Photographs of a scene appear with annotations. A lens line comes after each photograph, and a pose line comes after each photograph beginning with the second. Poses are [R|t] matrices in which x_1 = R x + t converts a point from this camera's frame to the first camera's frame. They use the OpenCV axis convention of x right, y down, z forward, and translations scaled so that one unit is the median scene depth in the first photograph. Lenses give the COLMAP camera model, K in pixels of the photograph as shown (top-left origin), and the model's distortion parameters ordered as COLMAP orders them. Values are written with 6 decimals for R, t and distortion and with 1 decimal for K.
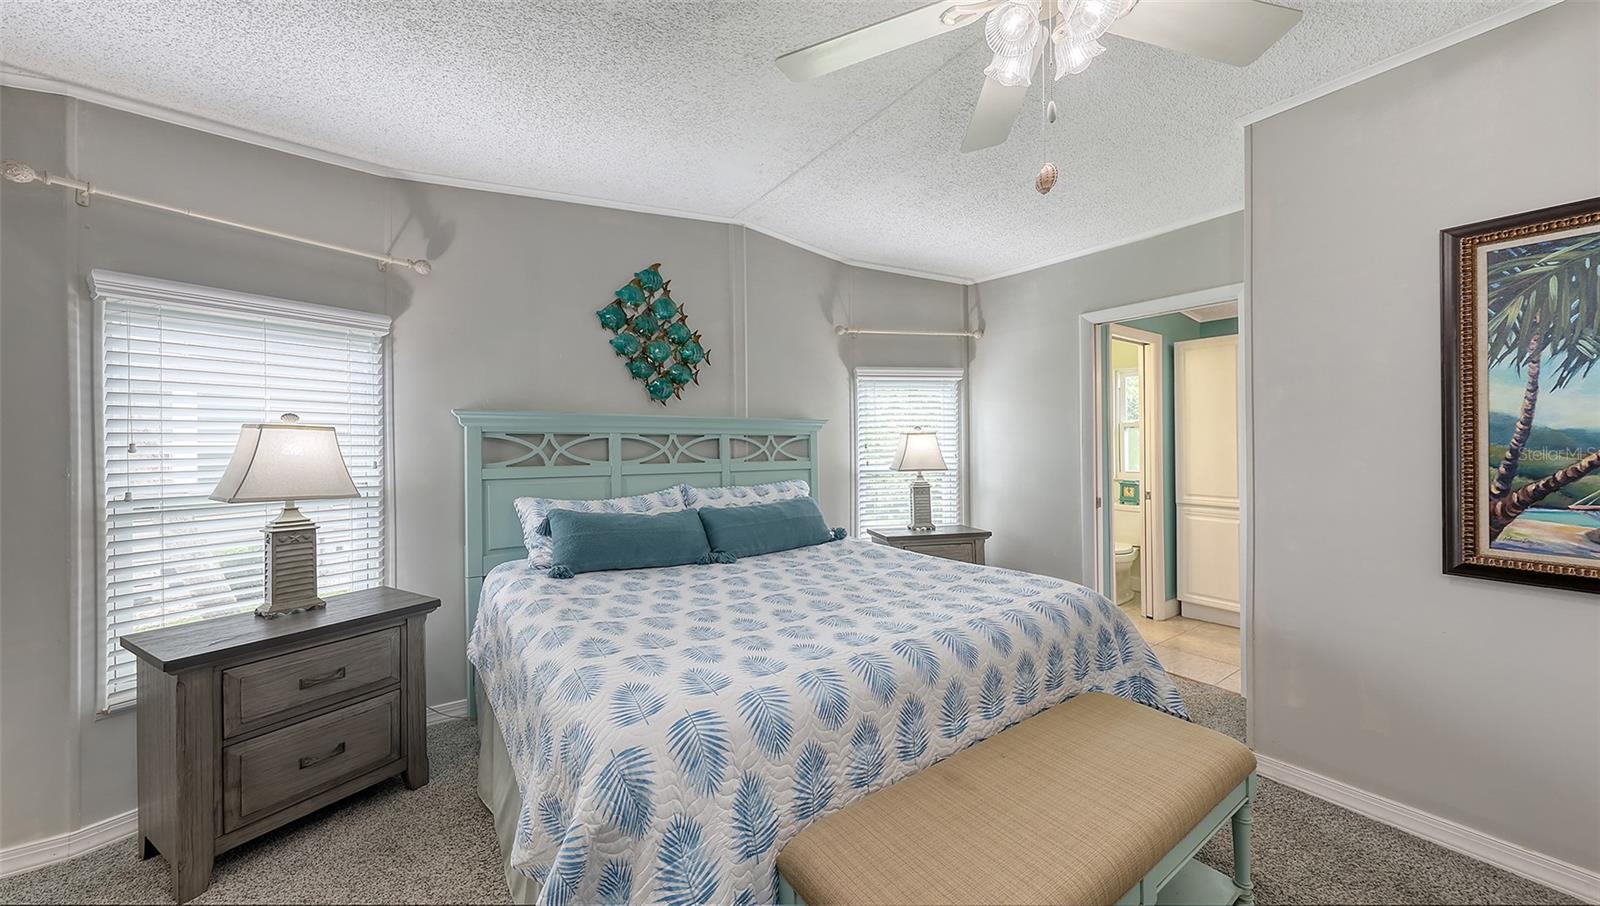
lens RADIAL K [[562.6, 0, 807.5], [0, 562.6, 427.8], [0, 0, 1]] dist [0.000229, 0.000016]
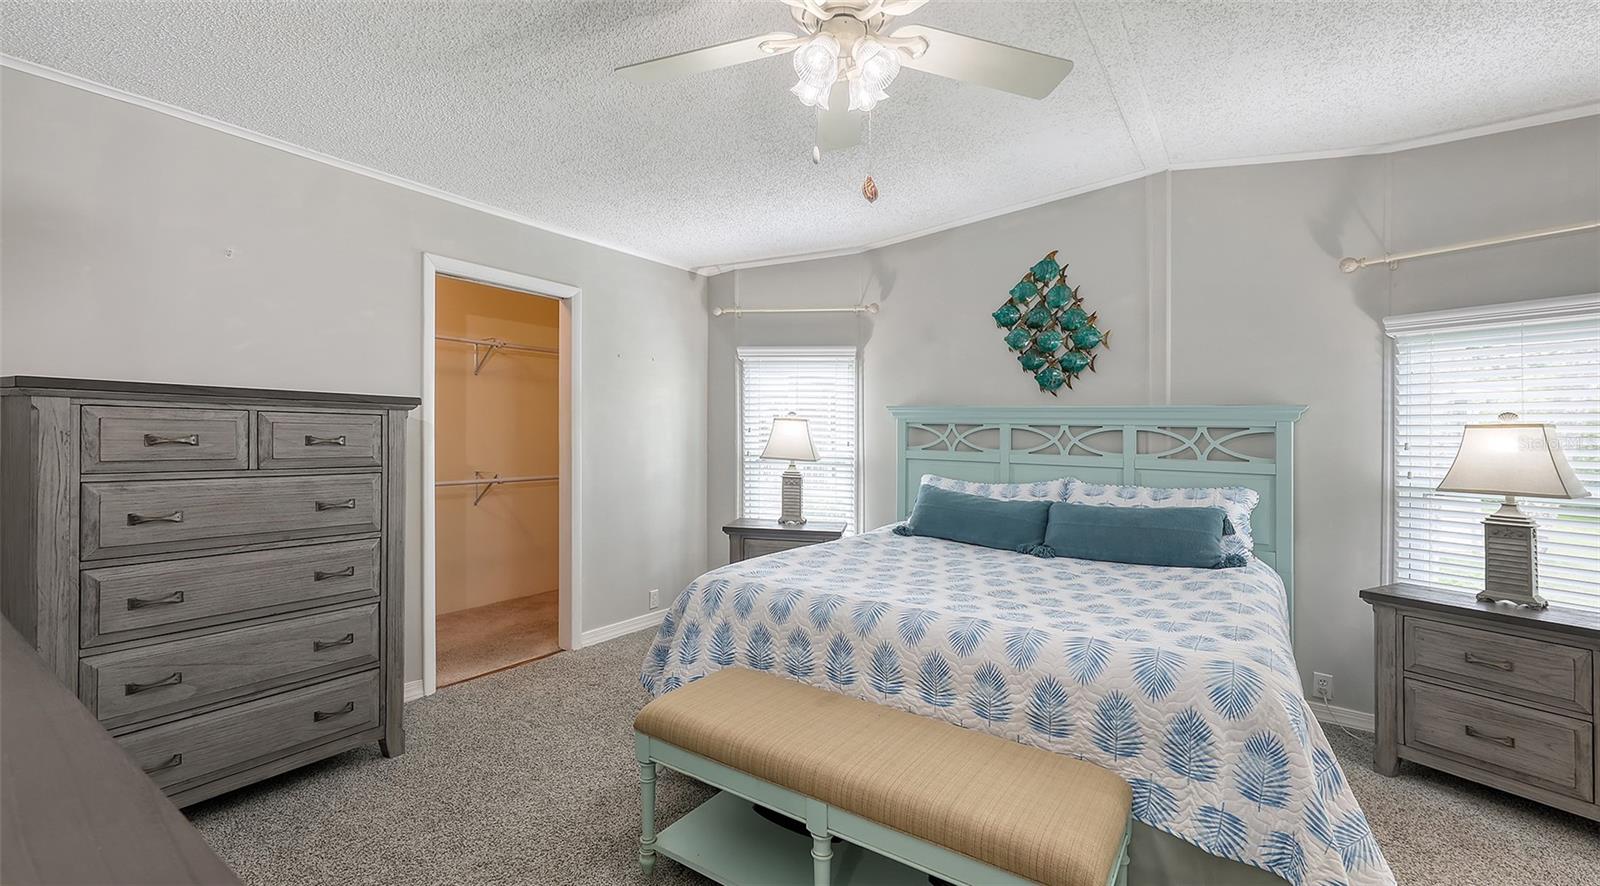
lens RADIAL K [[667.4, 0, 805.9], [0, 667.4, 417.5], [0, 0, 1]] dist [0.013568, 0.000141]
pose [[0.361495, -0.006859, -0.932349, 0.690755], [0.006059, 0.999969, -0.005007, 0.002057], [0.932354, -0.003840, 0.361525, 0.177323]]
